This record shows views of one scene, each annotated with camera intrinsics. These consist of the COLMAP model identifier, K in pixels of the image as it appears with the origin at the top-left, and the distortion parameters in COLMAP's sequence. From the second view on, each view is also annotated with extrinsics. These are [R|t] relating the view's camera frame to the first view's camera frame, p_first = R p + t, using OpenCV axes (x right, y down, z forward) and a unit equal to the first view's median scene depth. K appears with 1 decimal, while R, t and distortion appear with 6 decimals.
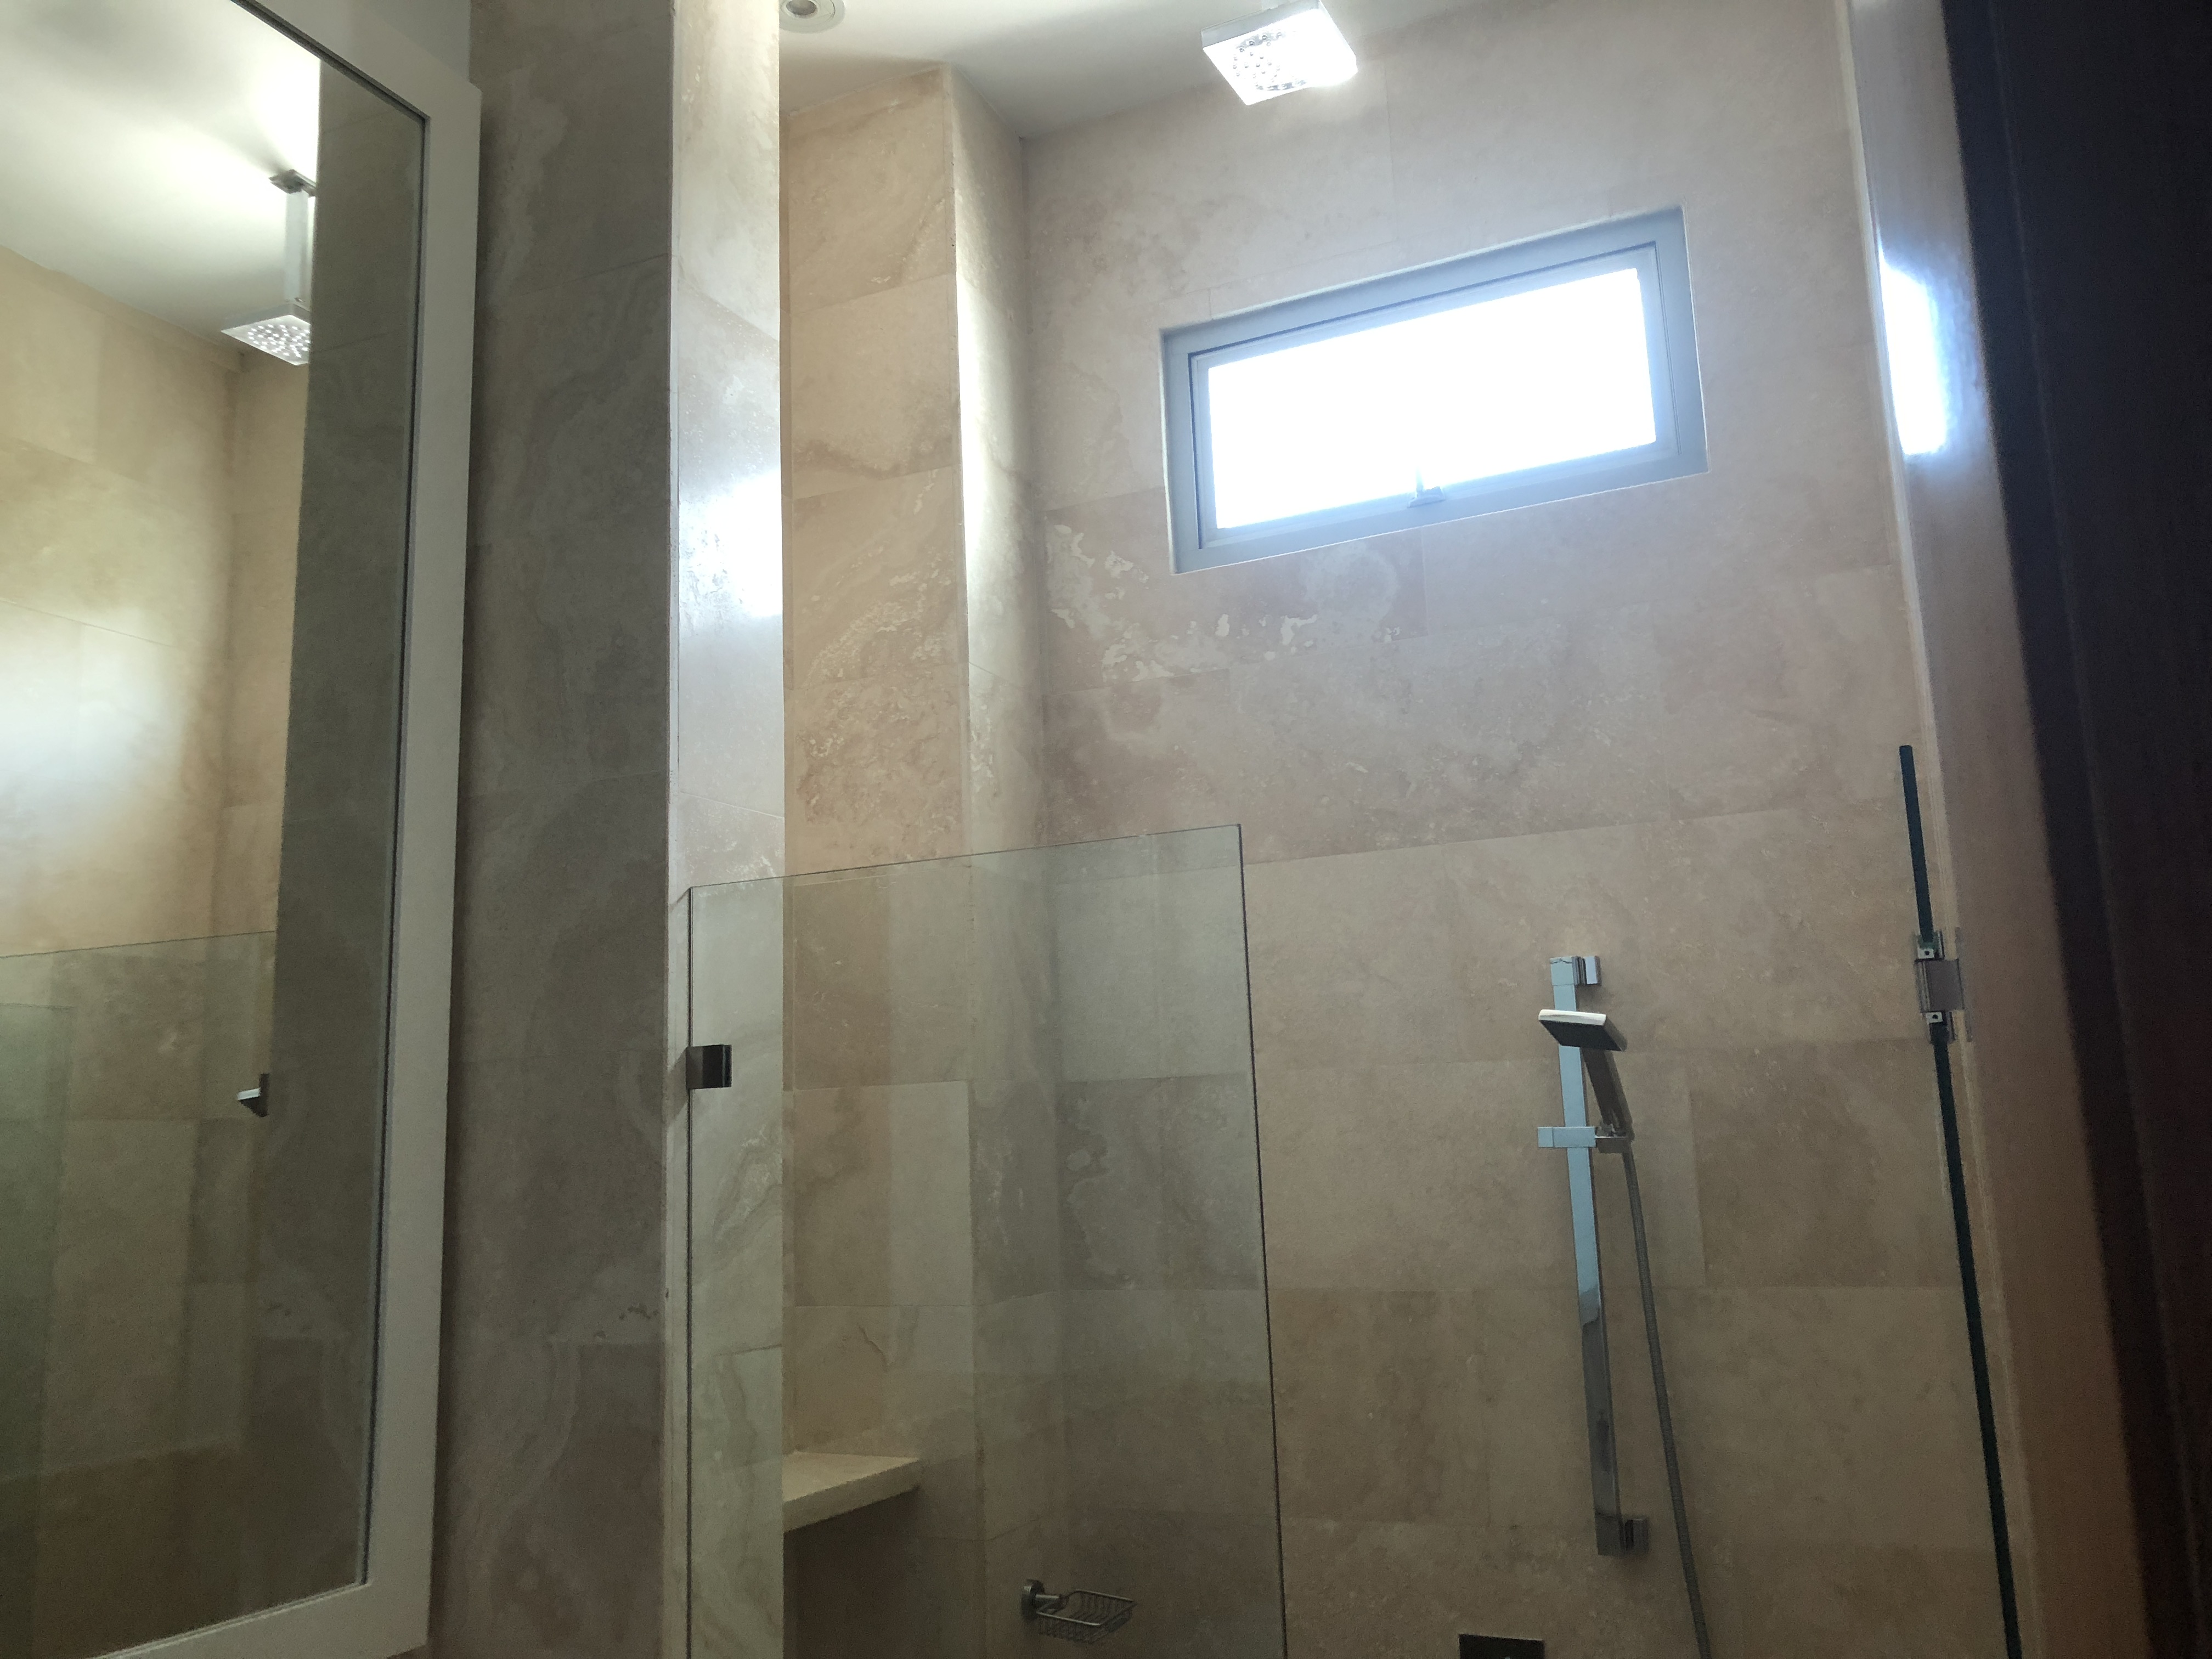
lens RADIAL K [[1813.0, 0, 1102.7], [0, 1813.0, 897.0], [0, 0, 1]] dist [-0.073160, 0.119737]
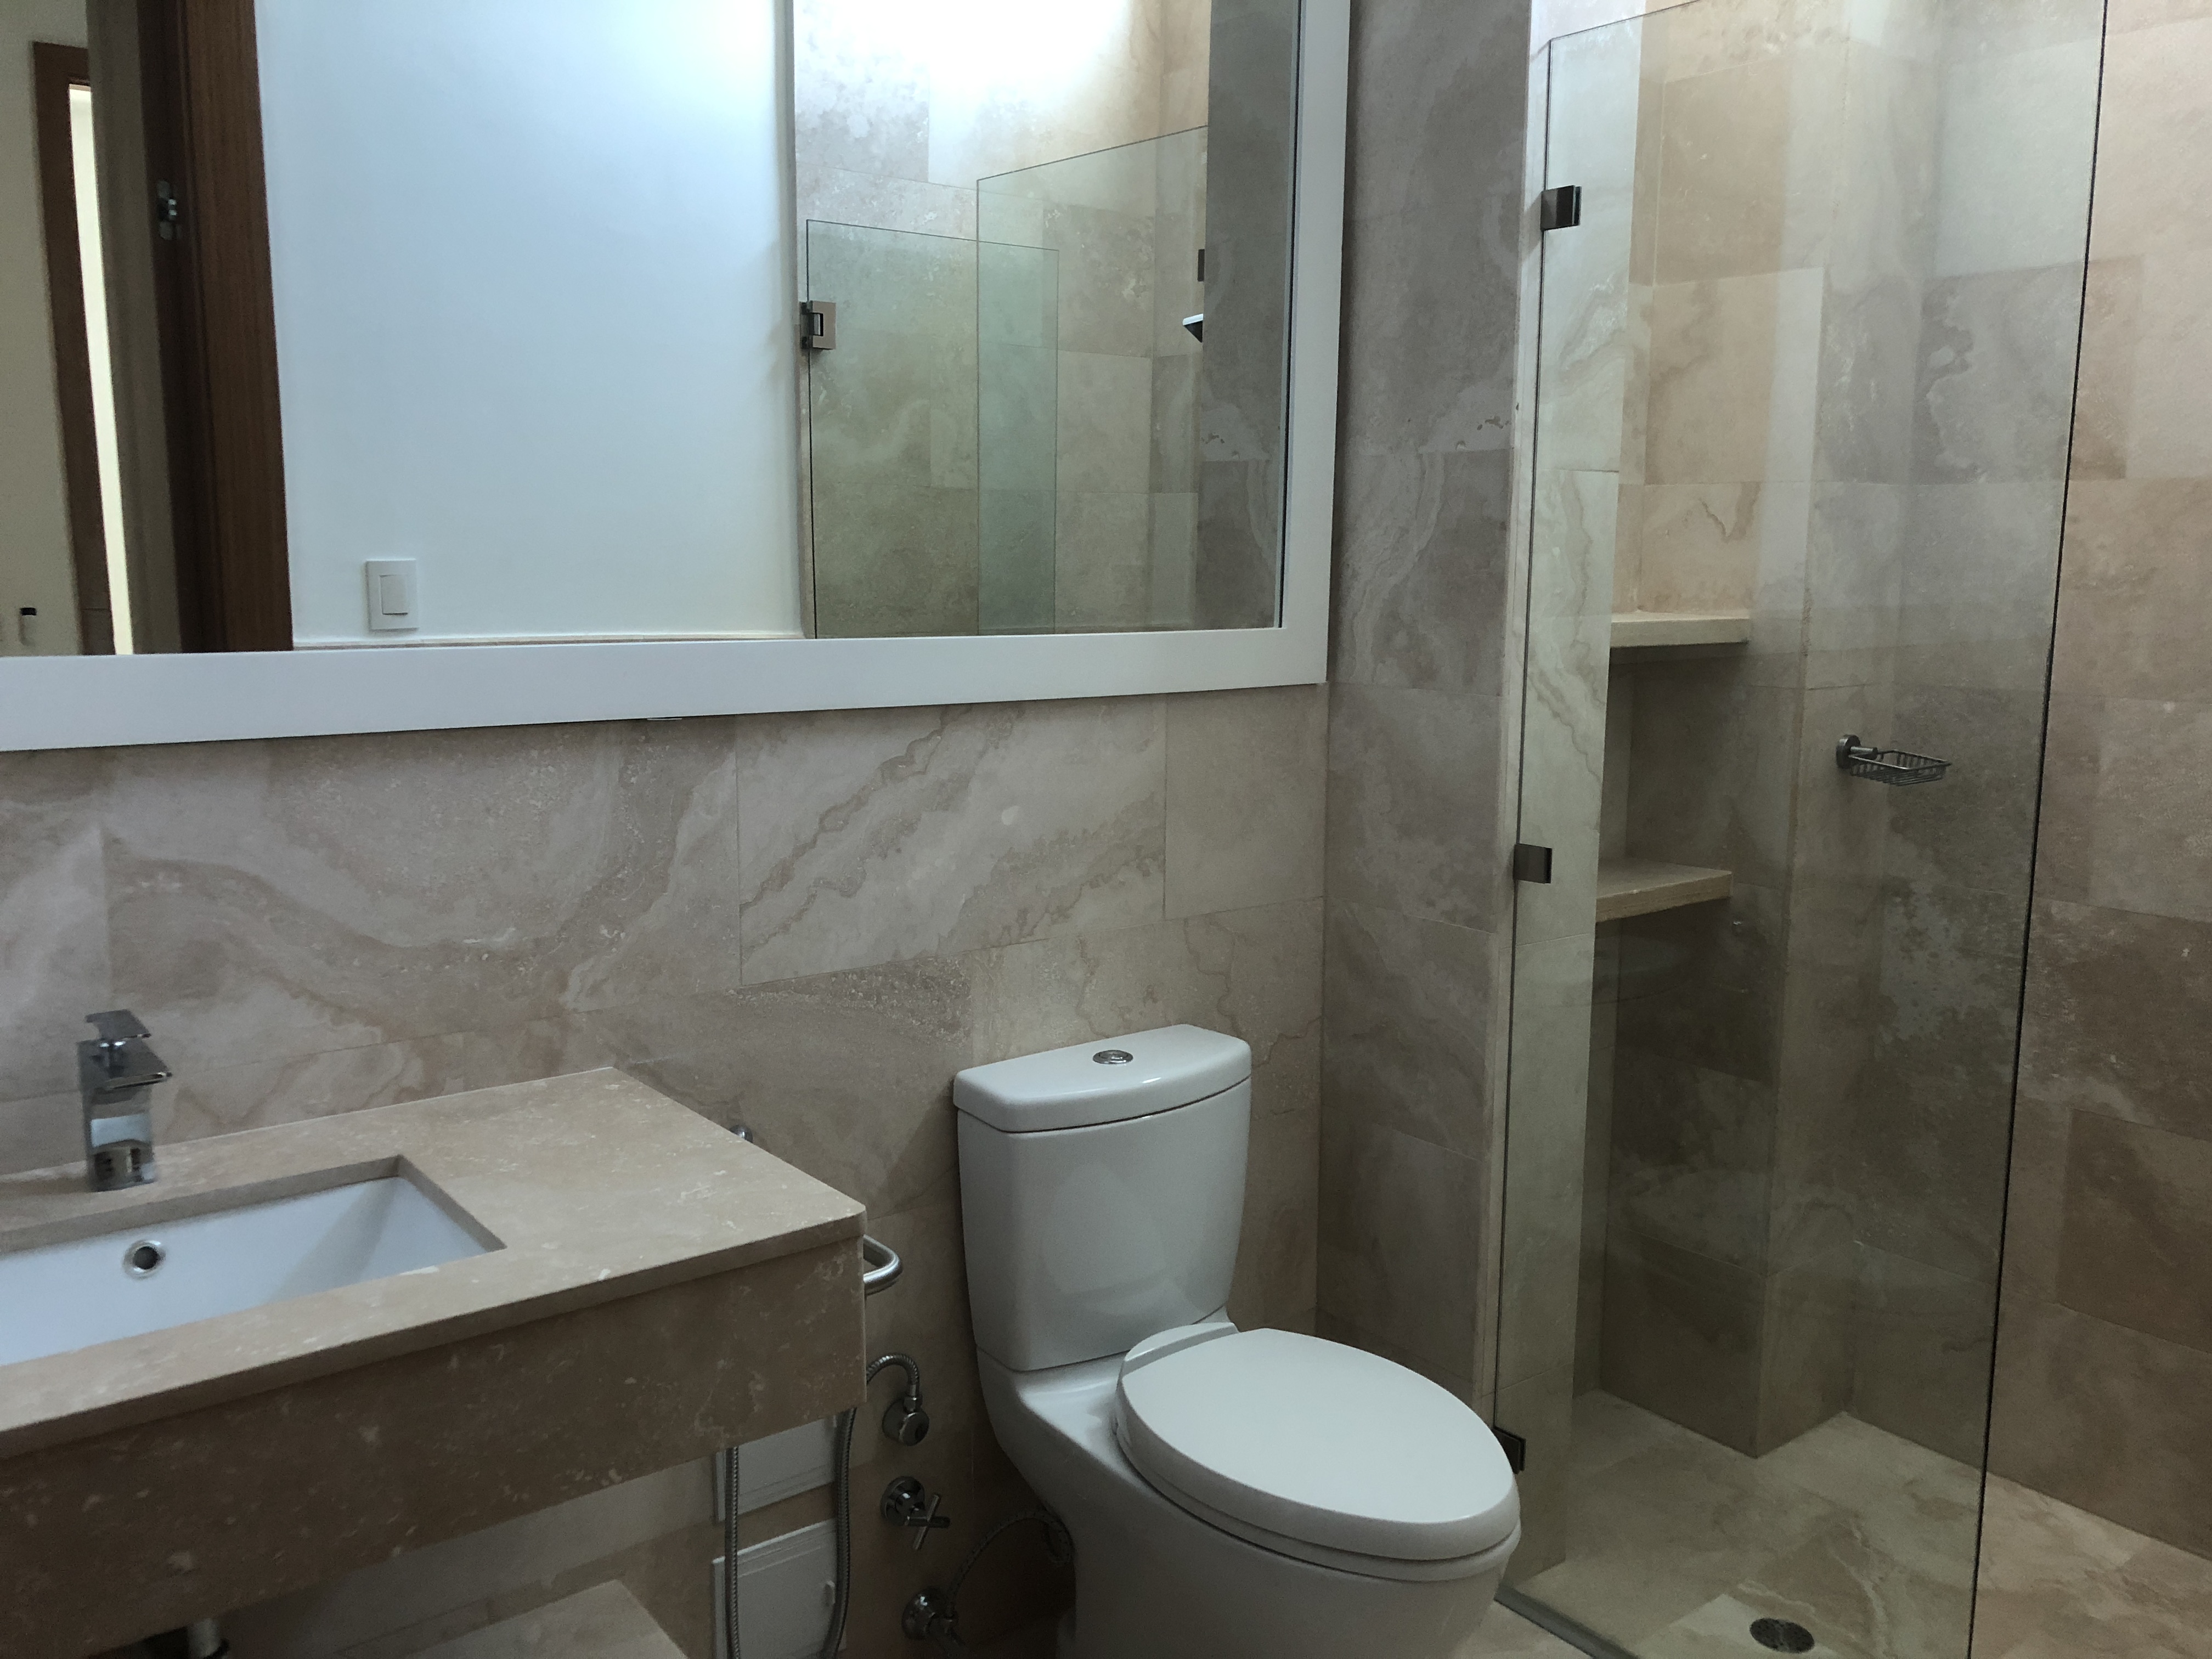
lens RADIAL K [[1793.0, 0, 1170.0], [0, 1793.0, 824.7], [0, 0, 1]] dist [0.027676, 0.001951]
pose [[0.898028, 0.097347, -0.429032, 0.082116], [0.032613, 0.957797, 0.285588, 0.131501], [0.438727, -0.270458, 0.856954, -0.175672]]
